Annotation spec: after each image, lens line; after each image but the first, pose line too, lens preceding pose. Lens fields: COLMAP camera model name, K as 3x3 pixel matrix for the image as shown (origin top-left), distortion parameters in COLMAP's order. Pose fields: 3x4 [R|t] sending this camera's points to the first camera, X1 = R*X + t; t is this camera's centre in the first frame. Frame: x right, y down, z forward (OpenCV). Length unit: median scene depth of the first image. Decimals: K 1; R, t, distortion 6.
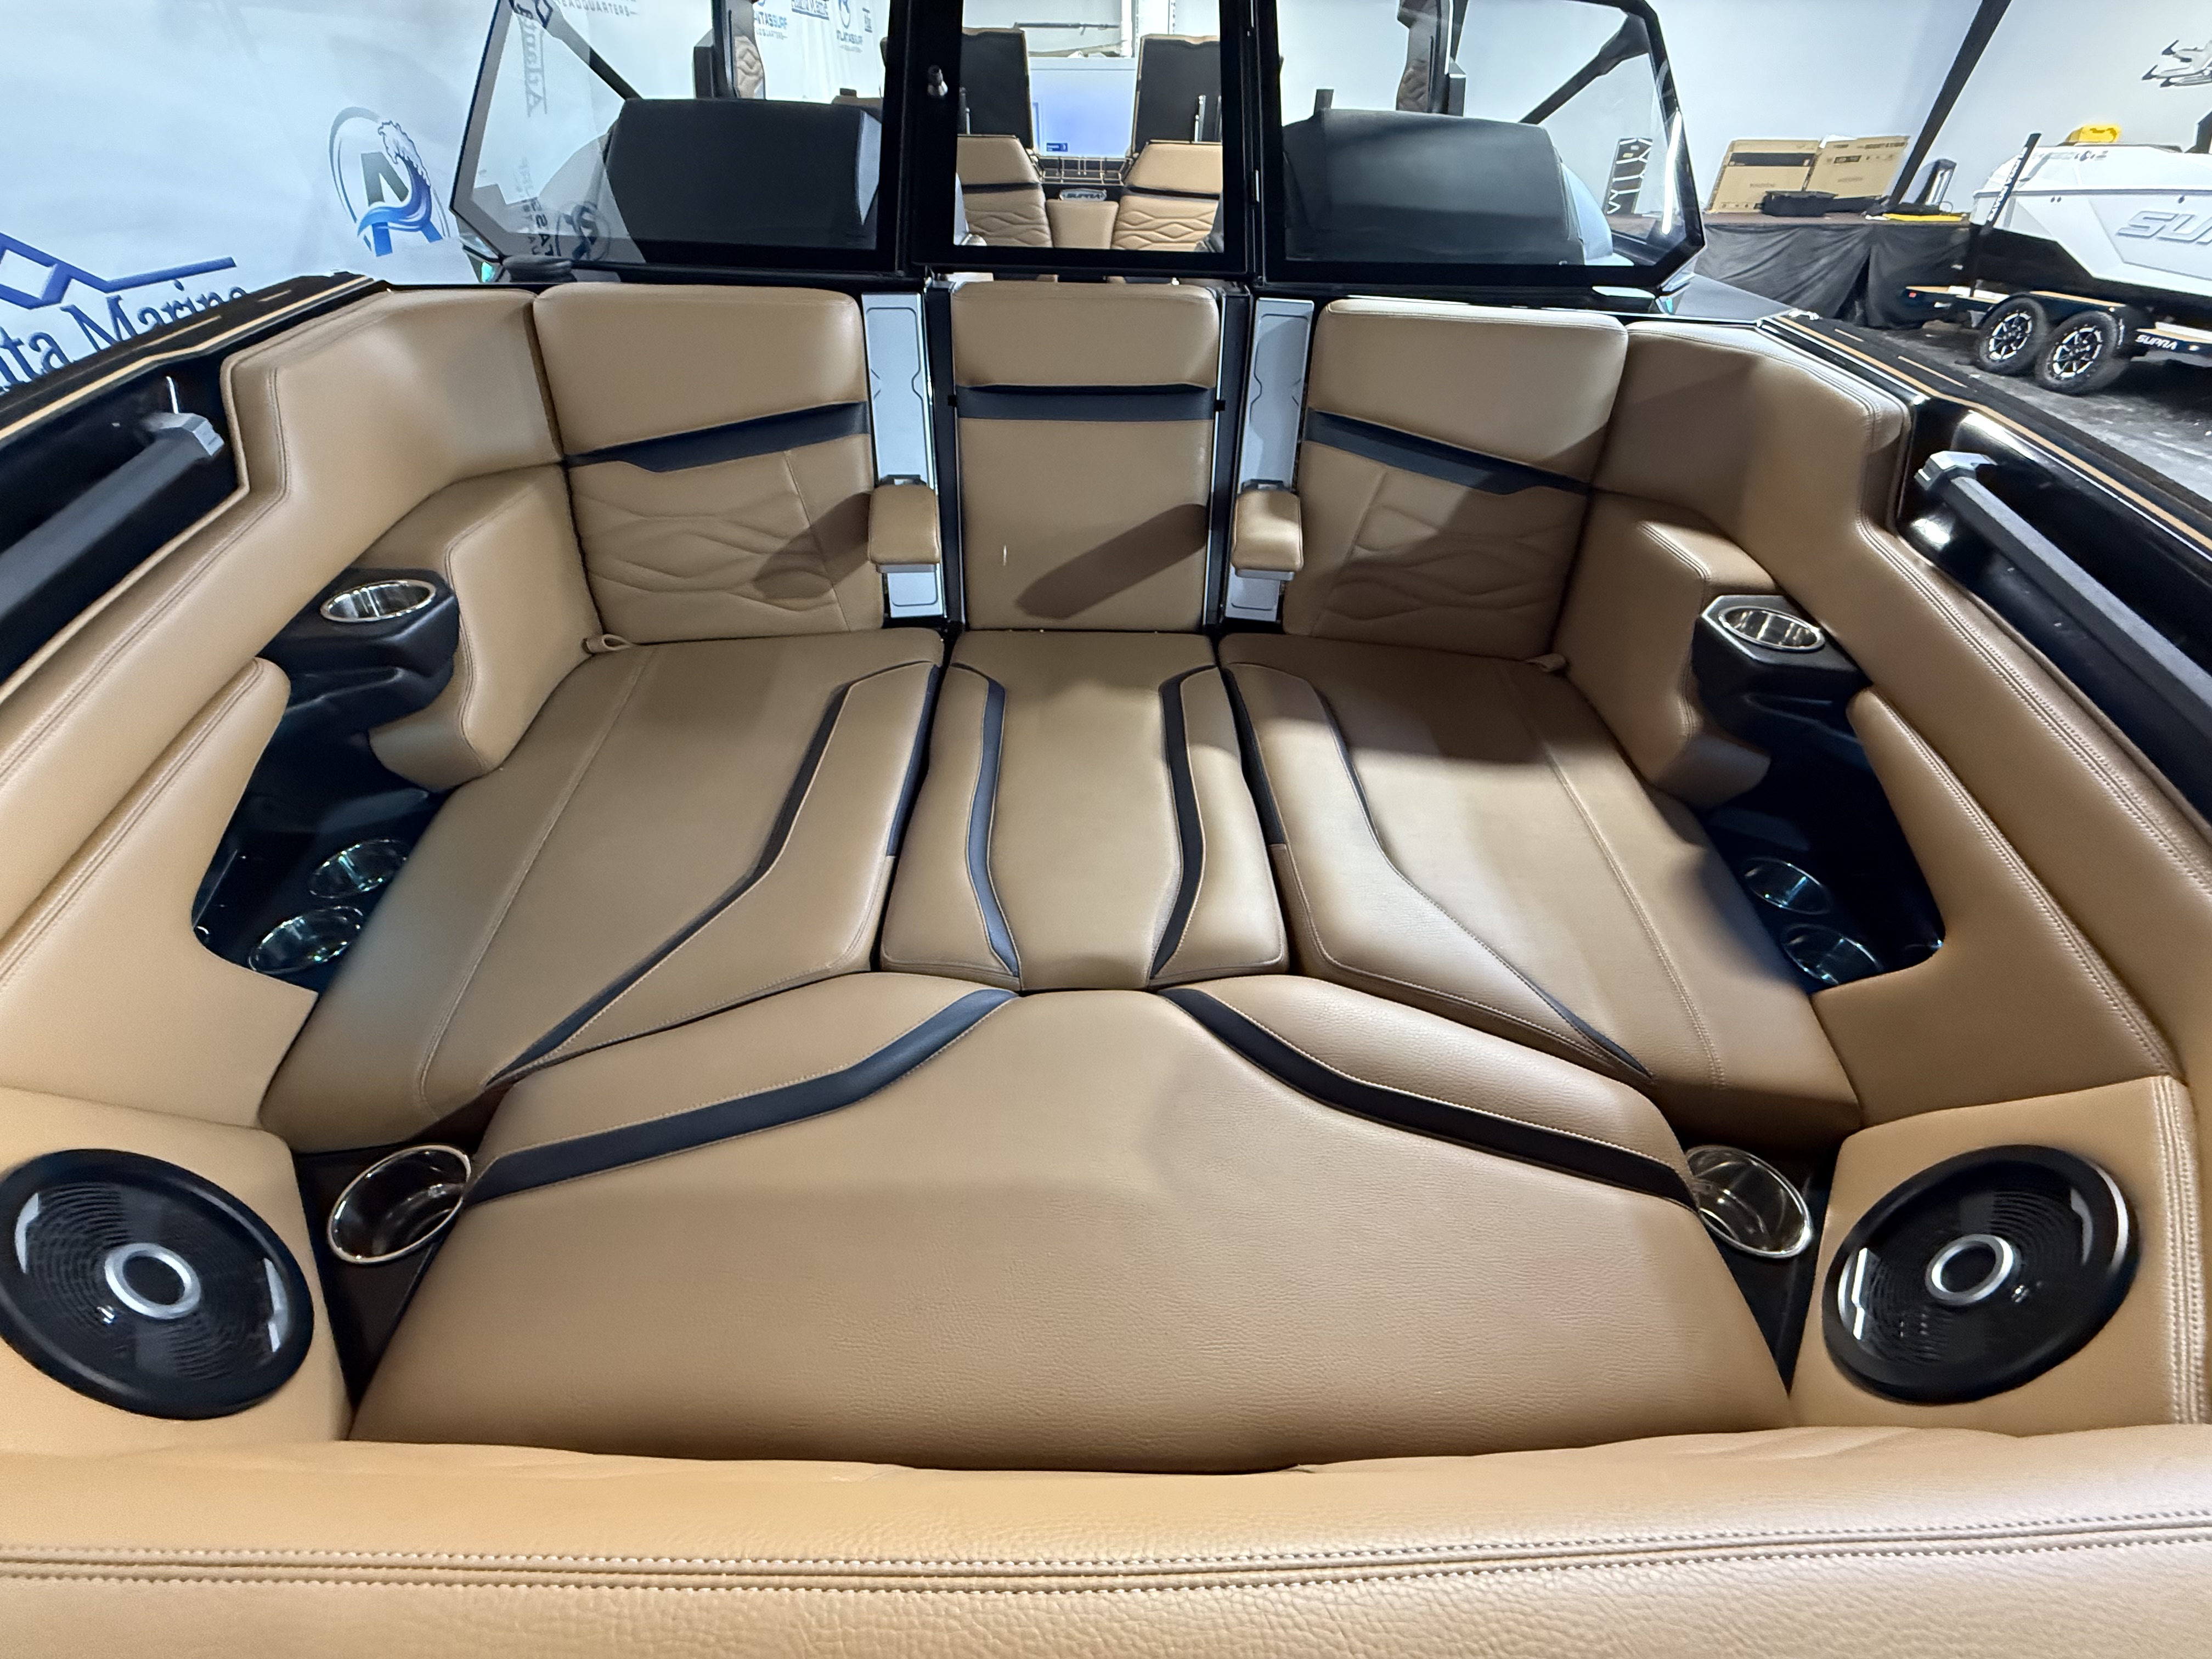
lens RADIAL K [[887.5, 0, 1106.0], [0, 887.5, 829.5], [0, 0, 1]] dist [-0.001744, -0.000136]
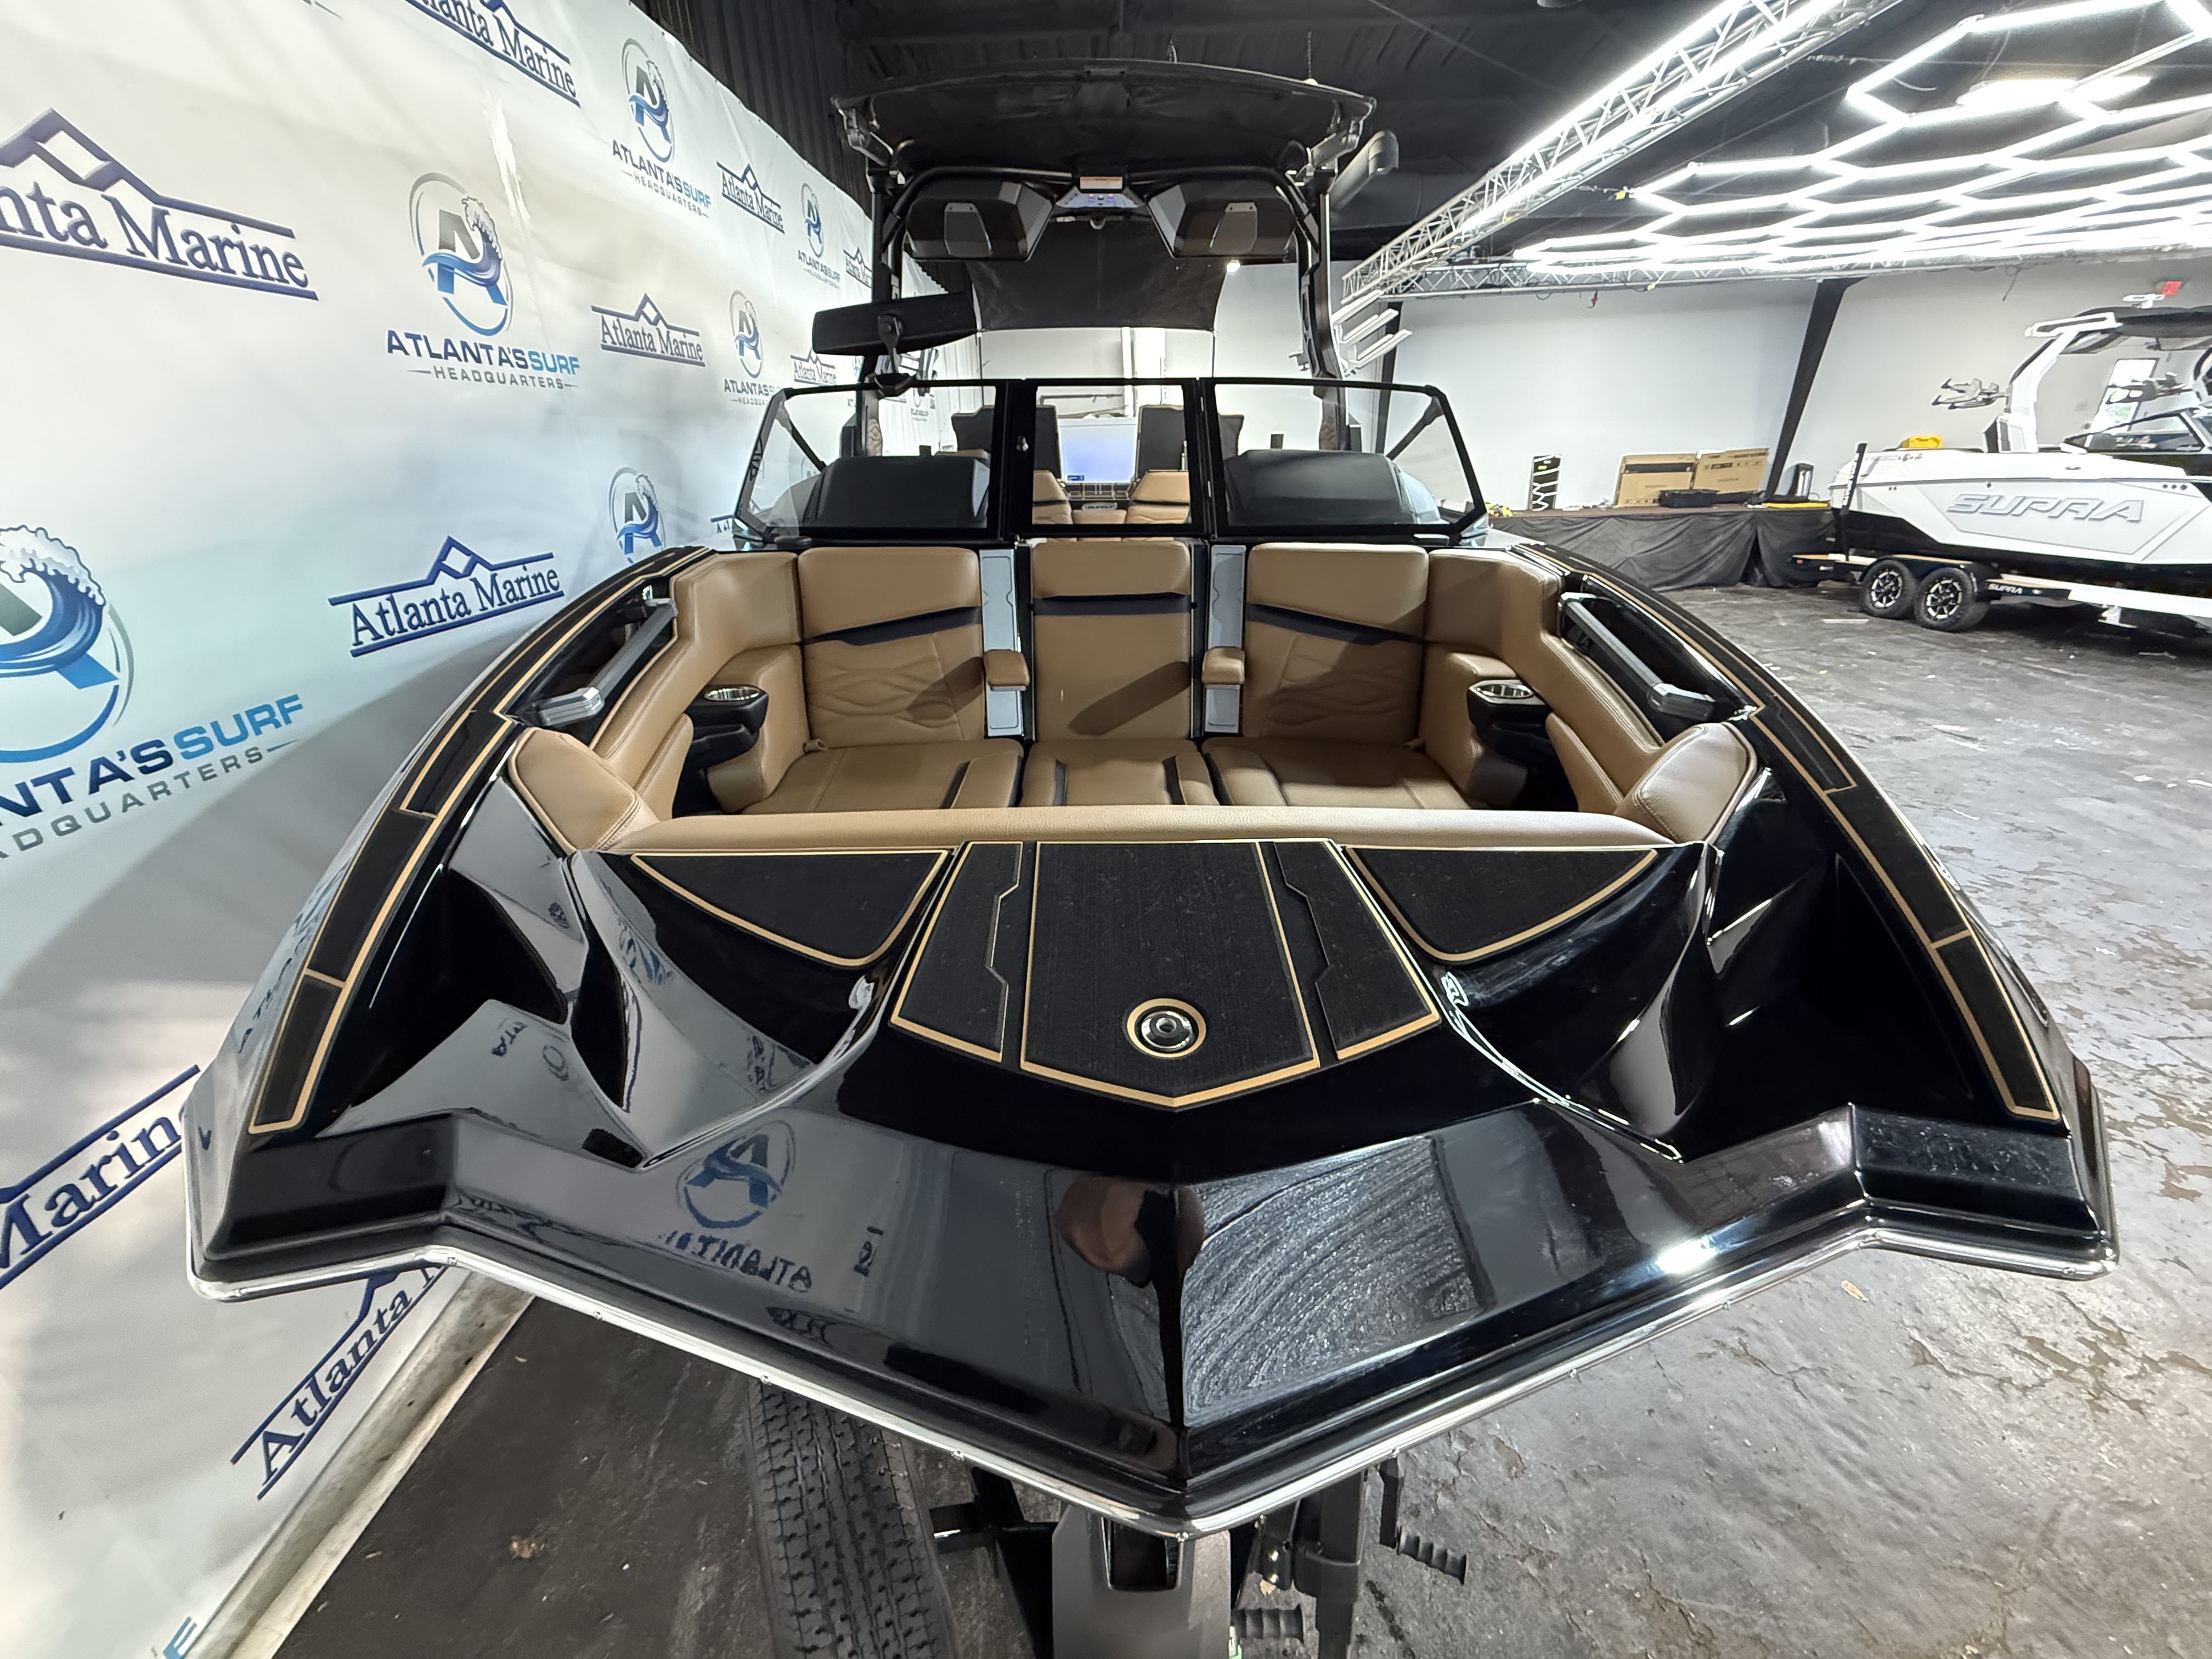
lens RADIAL K [[892.6, 0, 1106.0], [0, 892.6, 829.5], [0, 0, 1]] dist [-0.000024, -0.004059]
pose [[0.999528, -0.025152, -0.017634, -0.012737], [0.019279, 0.960587, -0.277309, 0.323263], [0.023914, 0.276838, 0.960619, -0.406828]]
